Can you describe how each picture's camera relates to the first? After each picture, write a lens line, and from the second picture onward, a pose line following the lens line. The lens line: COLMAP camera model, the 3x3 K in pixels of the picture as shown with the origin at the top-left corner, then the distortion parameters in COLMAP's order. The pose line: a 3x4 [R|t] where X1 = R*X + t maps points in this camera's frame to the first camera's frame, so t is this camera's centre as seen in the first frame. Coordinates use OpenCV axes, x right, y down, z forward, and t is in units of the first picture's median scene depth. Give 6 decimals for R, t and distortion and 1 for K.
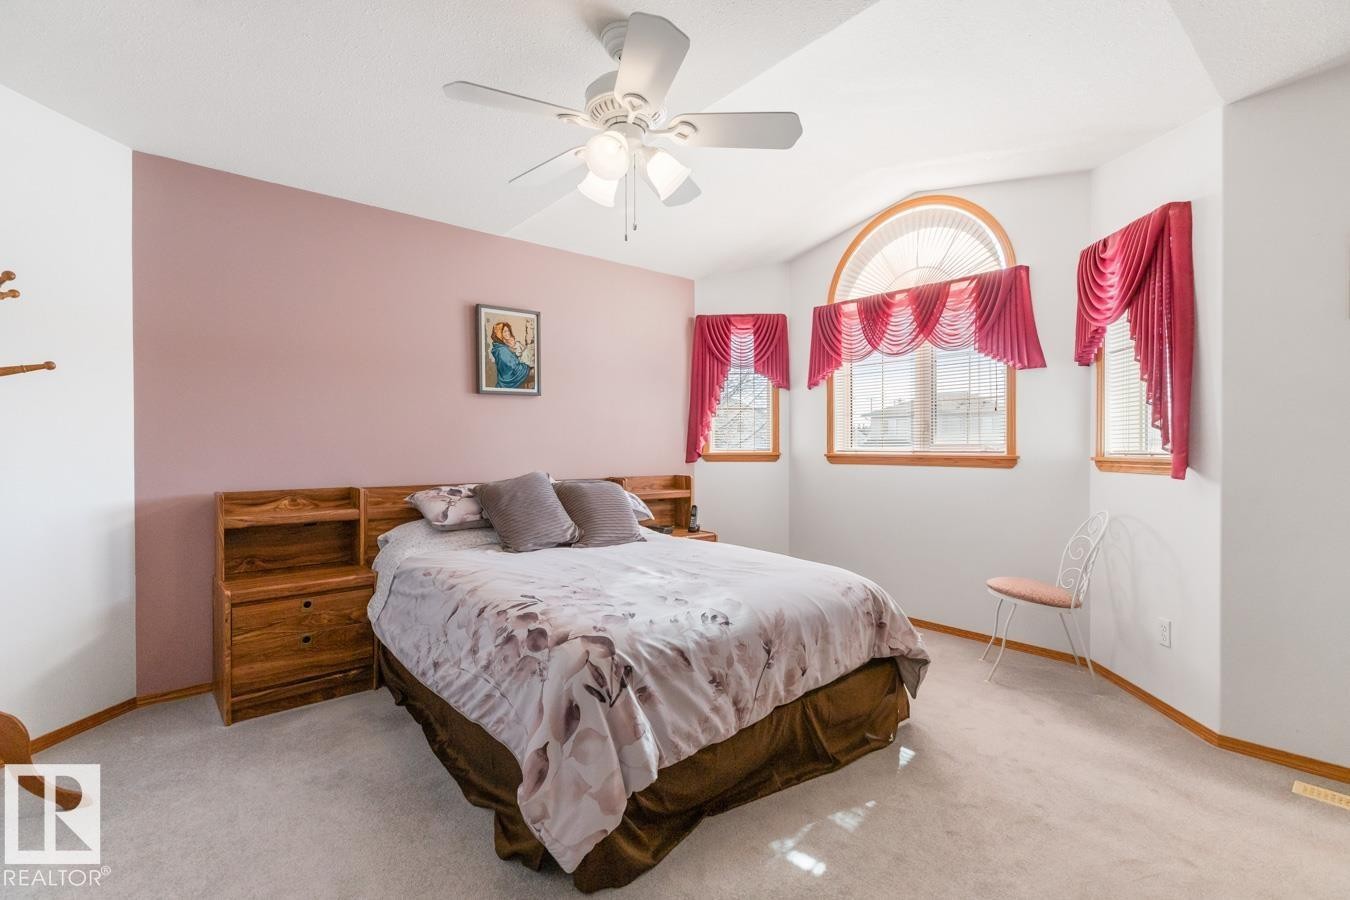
lens RADIAL K [[624.3, 0, 673.1], [0, 624.3, 451.9], [0, 0, 1]] dist [0.005221, -0.000747]
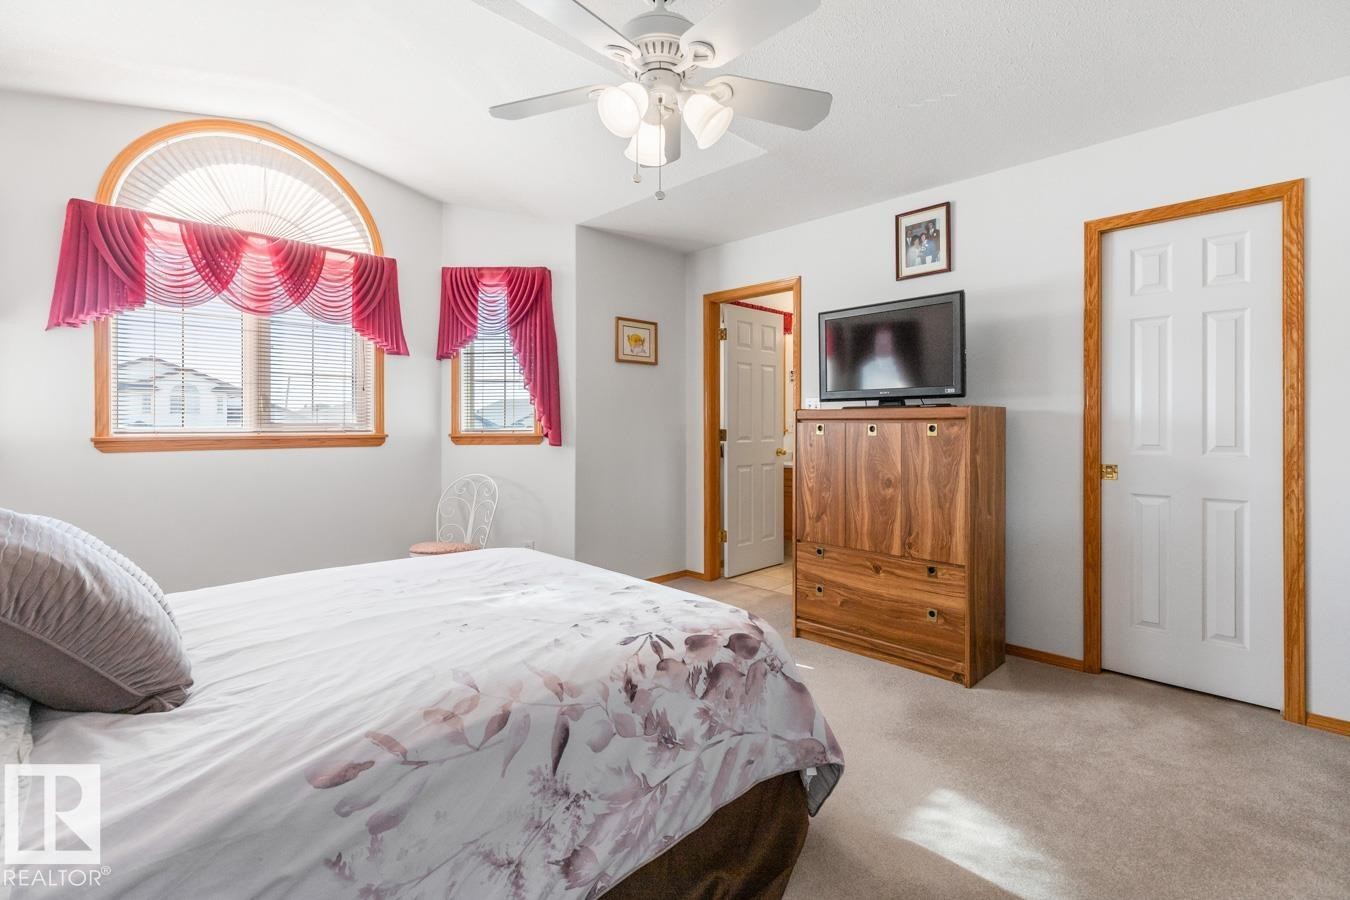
lens RADIAL K [[624.3, 0, 678.3], [0, 624.3, 418.7], [0, 0, 1]] dist [0.005221, -0.000747]
pose [[-0.081243, 0.006258, 0.996675, -0.614596], [0.009794, 0.999937, -0.005480, -0.010243], [-0.996646, 0.009316, -0.081299, 0.650423]]
